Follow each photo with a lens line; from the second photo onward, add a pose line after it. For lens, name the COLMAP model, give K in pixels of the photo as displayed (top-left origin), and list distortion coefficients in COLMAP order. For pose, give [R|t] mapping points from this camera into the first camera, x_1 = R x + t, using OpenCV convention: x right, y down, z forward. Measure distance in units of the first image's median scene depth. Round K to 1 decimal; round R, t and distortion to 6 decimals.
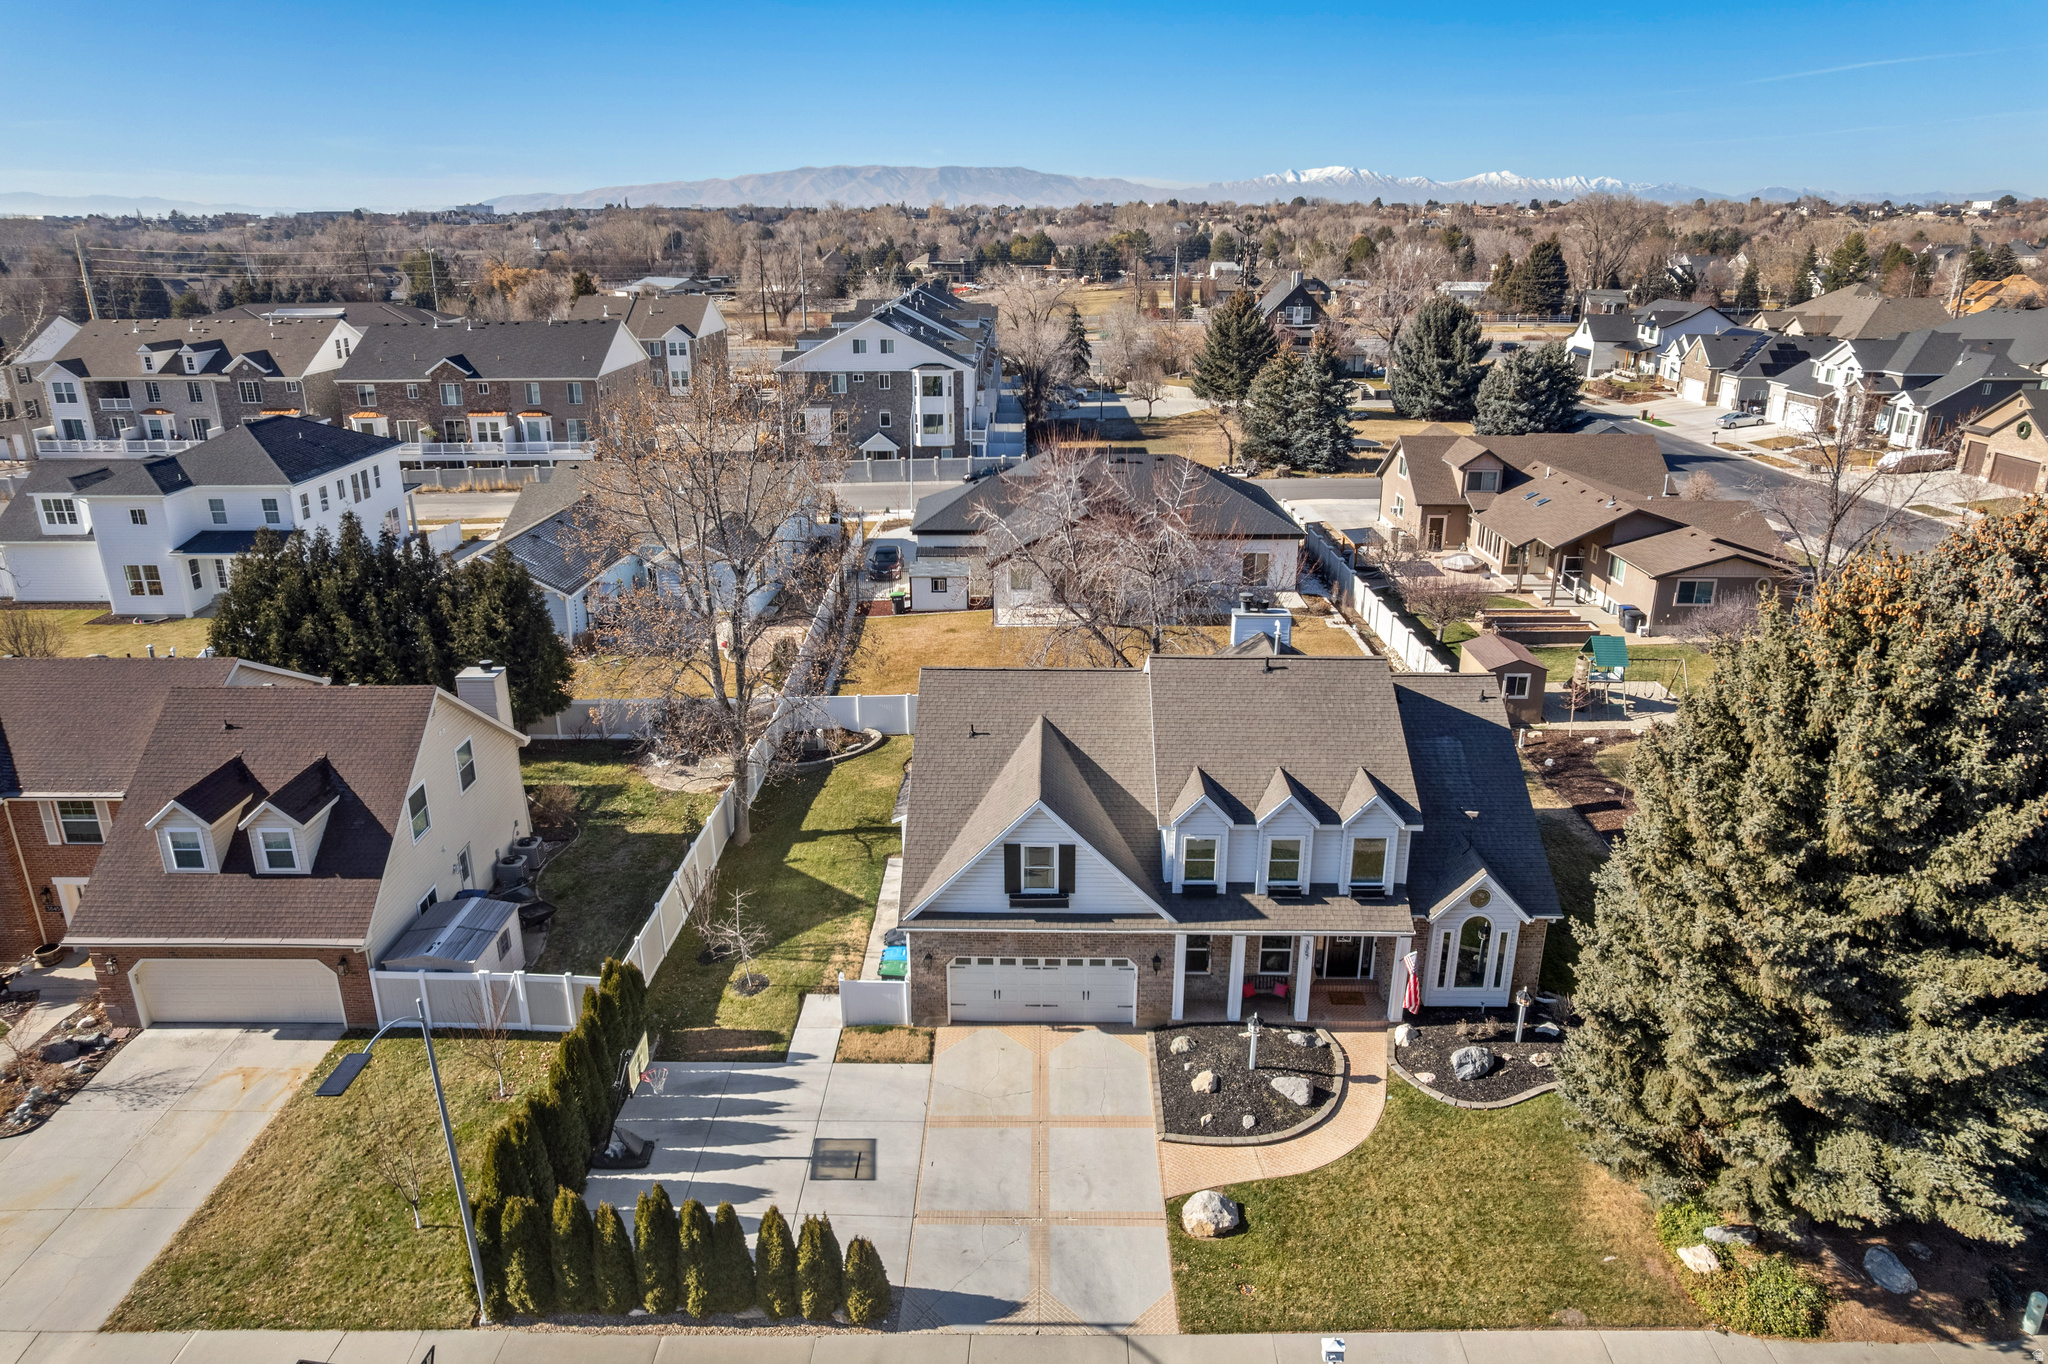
lens RADIAL K [[1321.9, 0, 1044.4], [0, 1321.9, 679.2], [0, 0, 1]] dist [-0.002019, 0.000175]
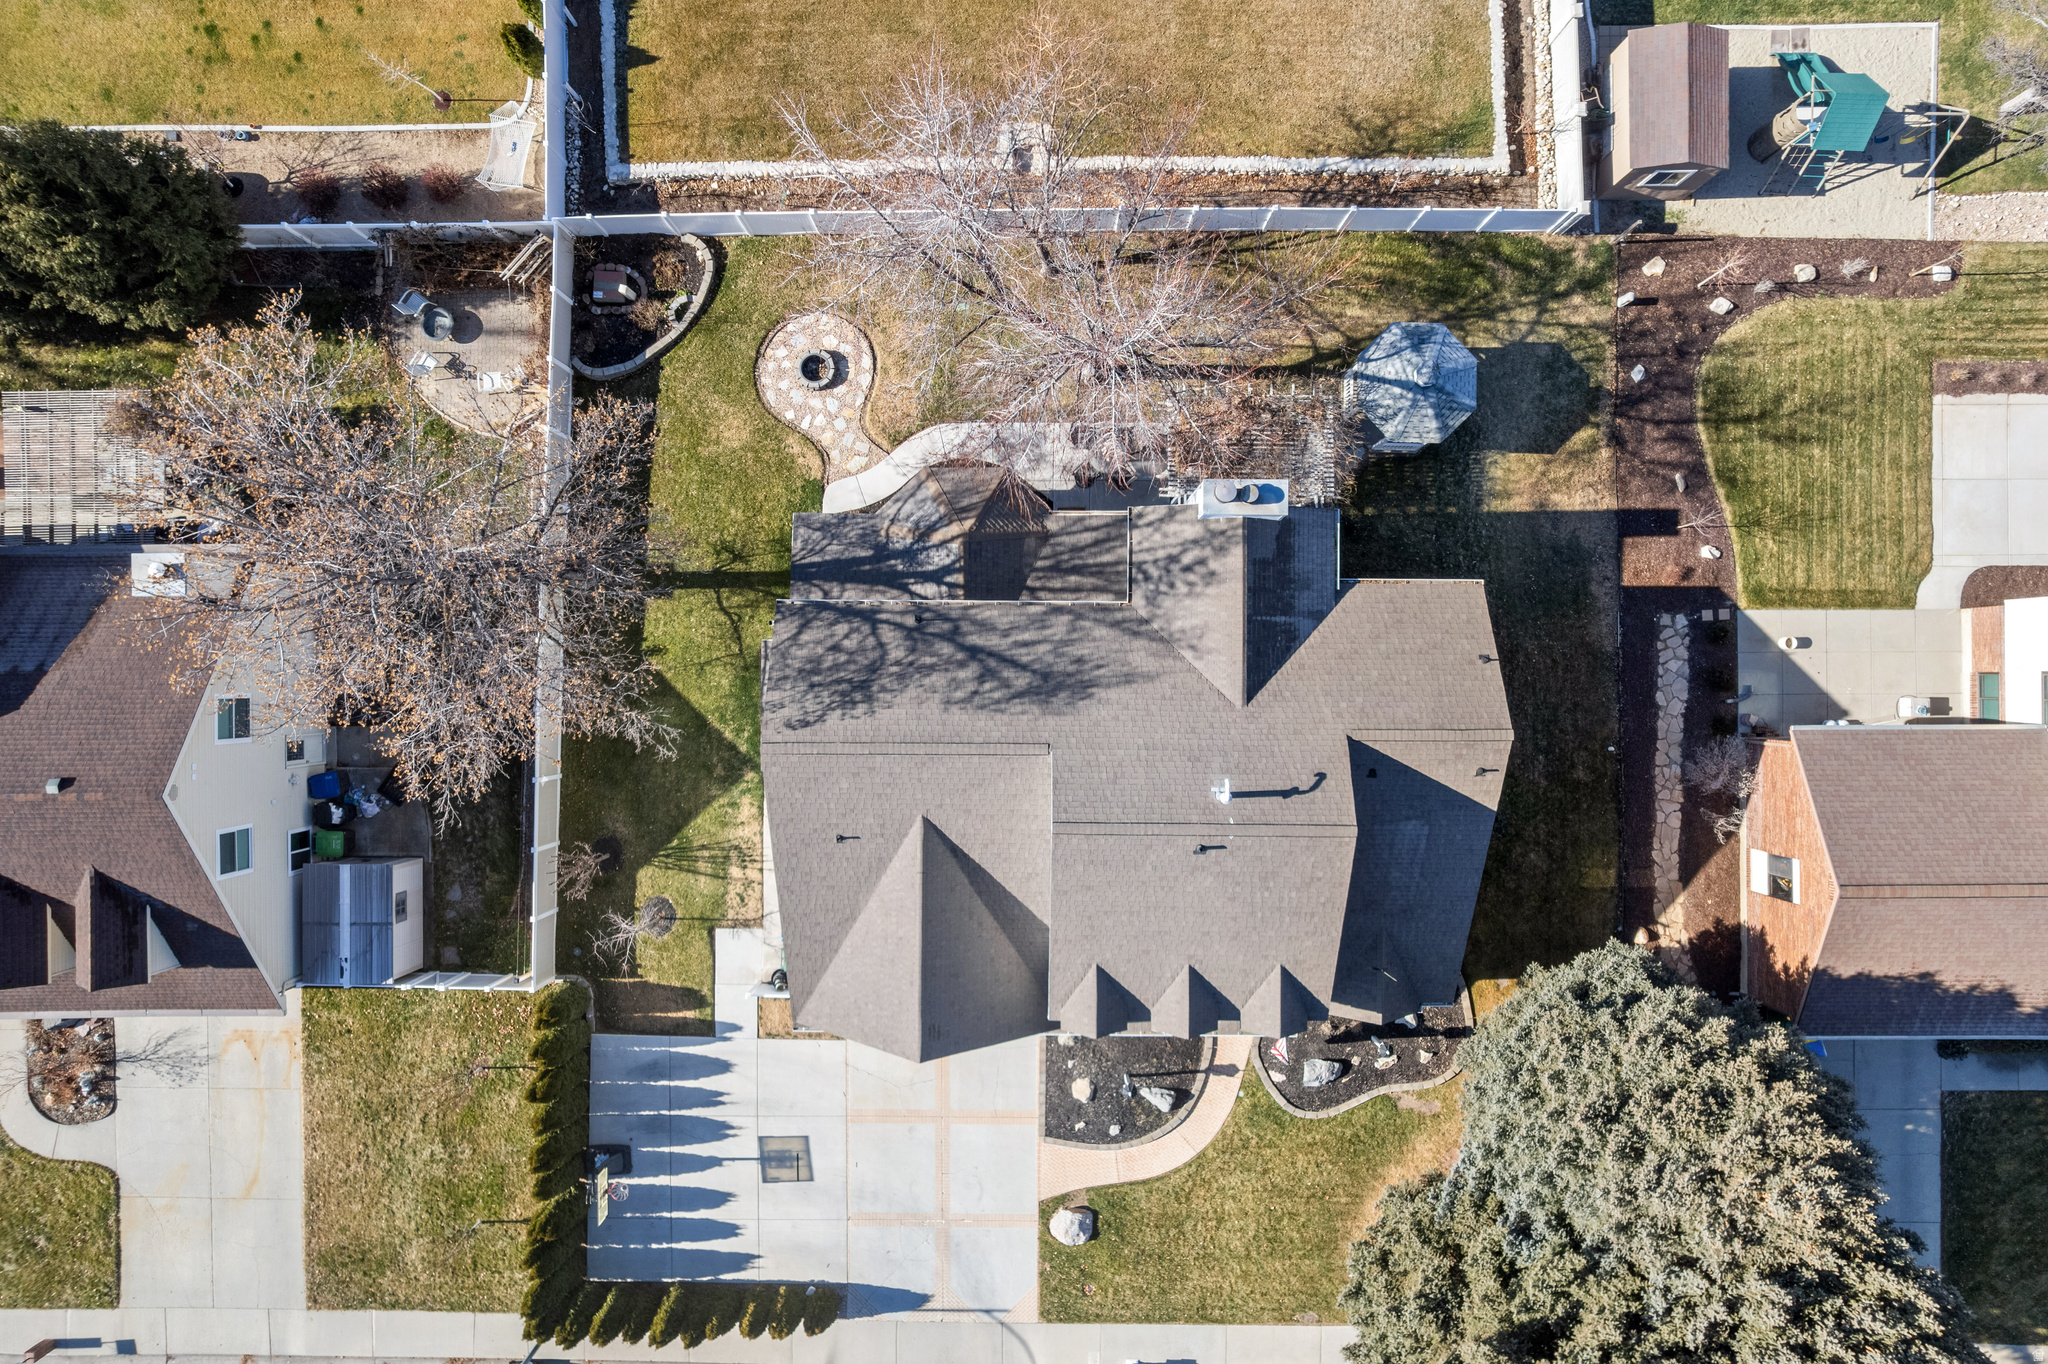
lens RADIAL K [[1338.4, 0, 1037.7], [0, 1338.4, 684.0], [0, 0, 1]] dist [-0.014695, -0.001017]
pose [[0.999985, 0.002656, -0.004812, 0.084255], [0.003695, 0.323241, 0.946309, -0.899970], [0.004069, -0.946313, 0.323227, 0.940102]]
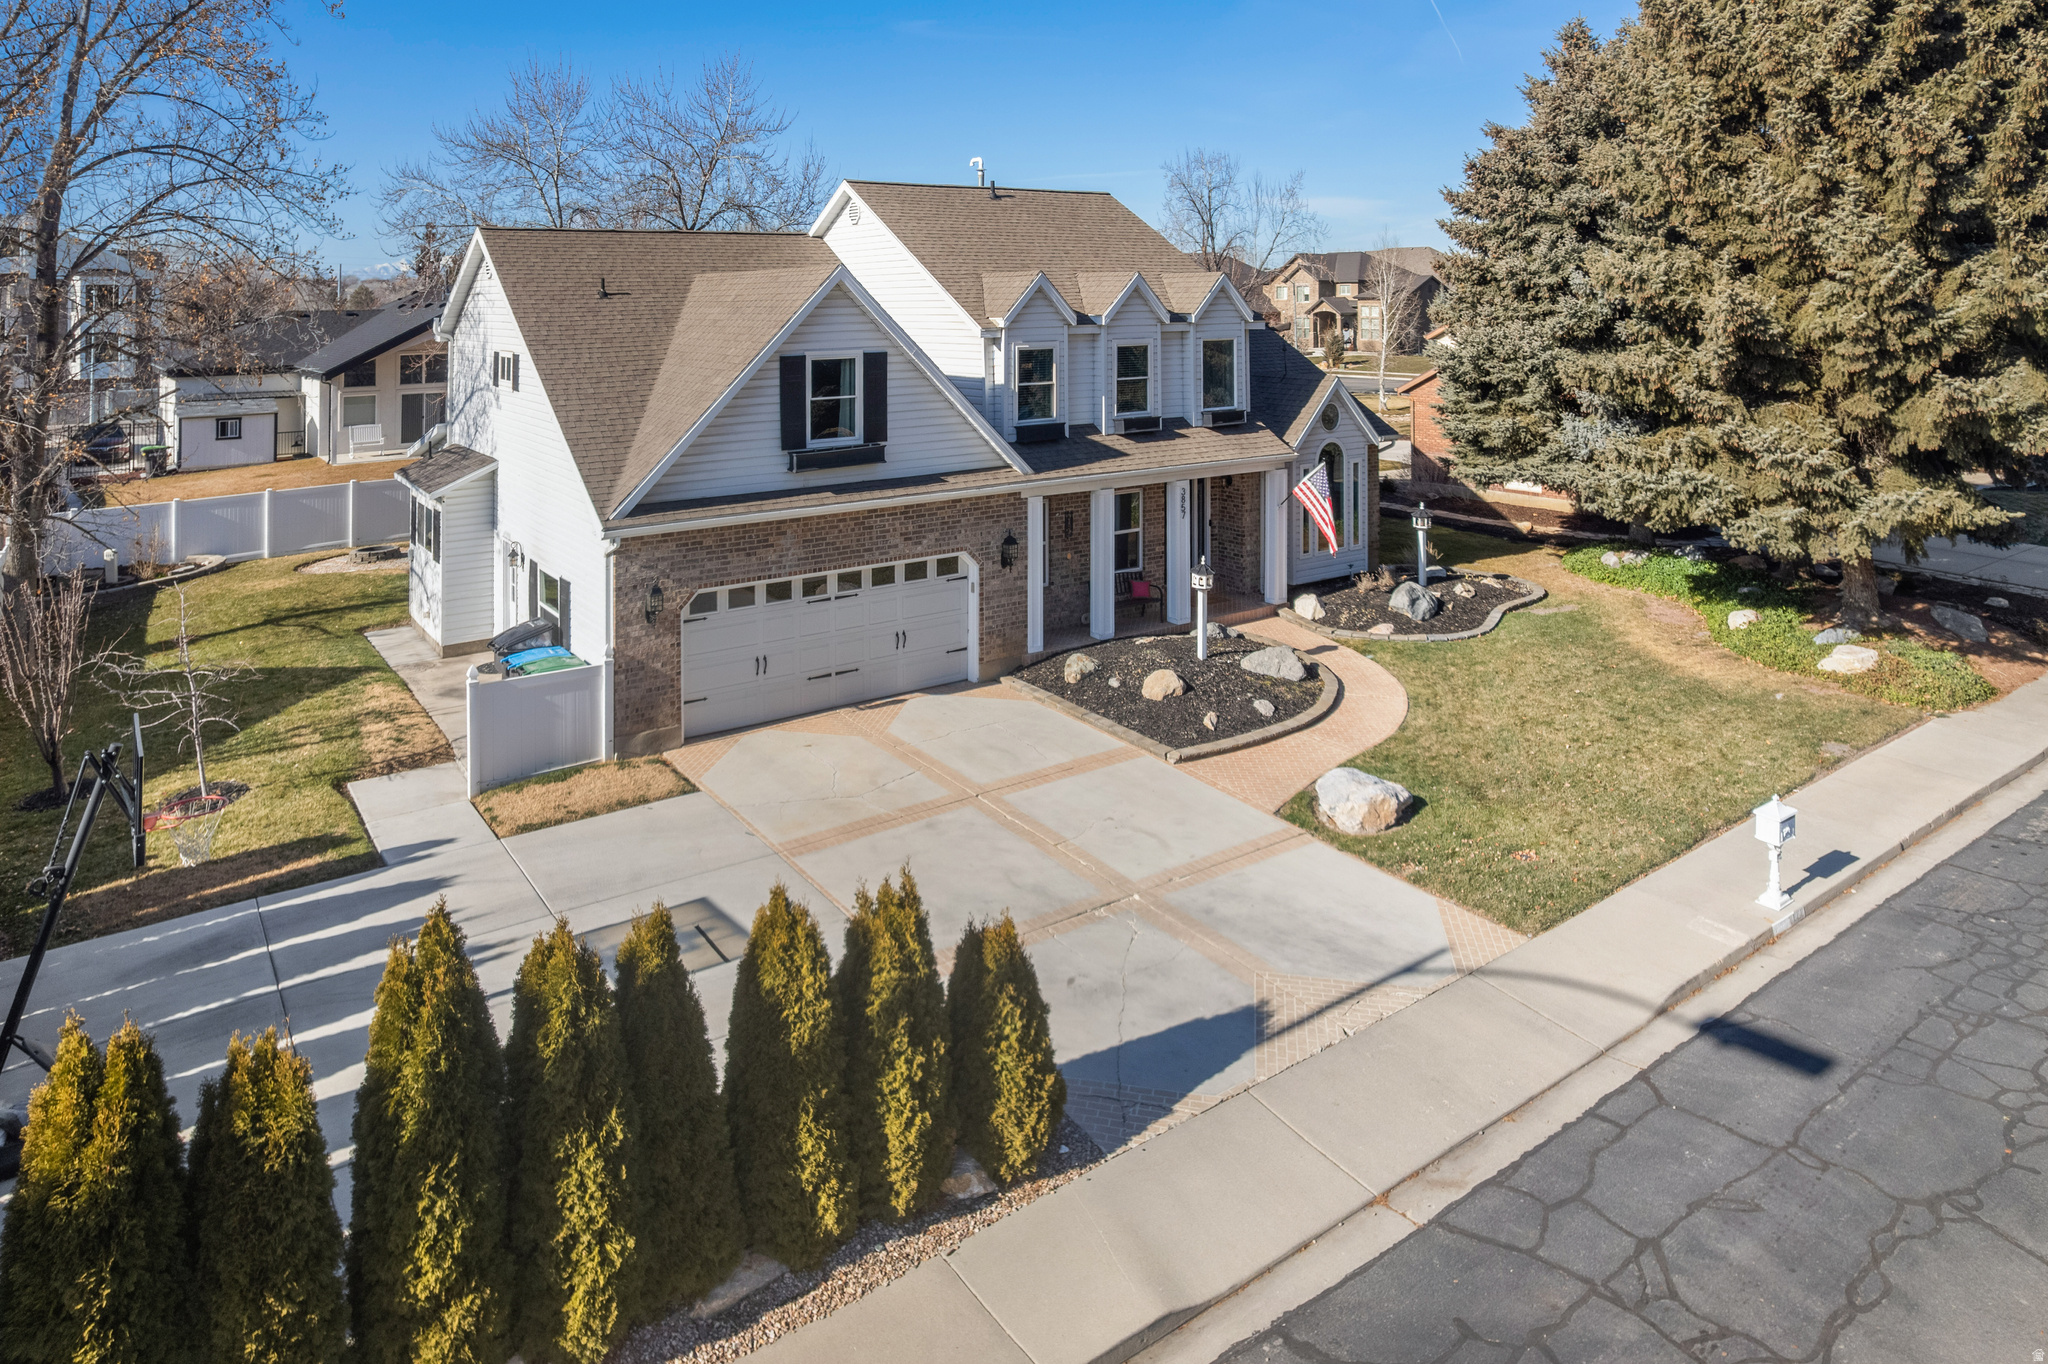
lens RADIAL K [[1326.6, 0, 1018.7], [0, 1326.6, 264.7], [0, 0, 1]] dist [-0.001661, -0.001336]
pose [[0.818567, -0.009493, 0.574332, -0.283501], [0.202944, 0.940159, -0.273705, 0.272107], [-0.537365, 0.340604, 0.771510, 0.484121]]
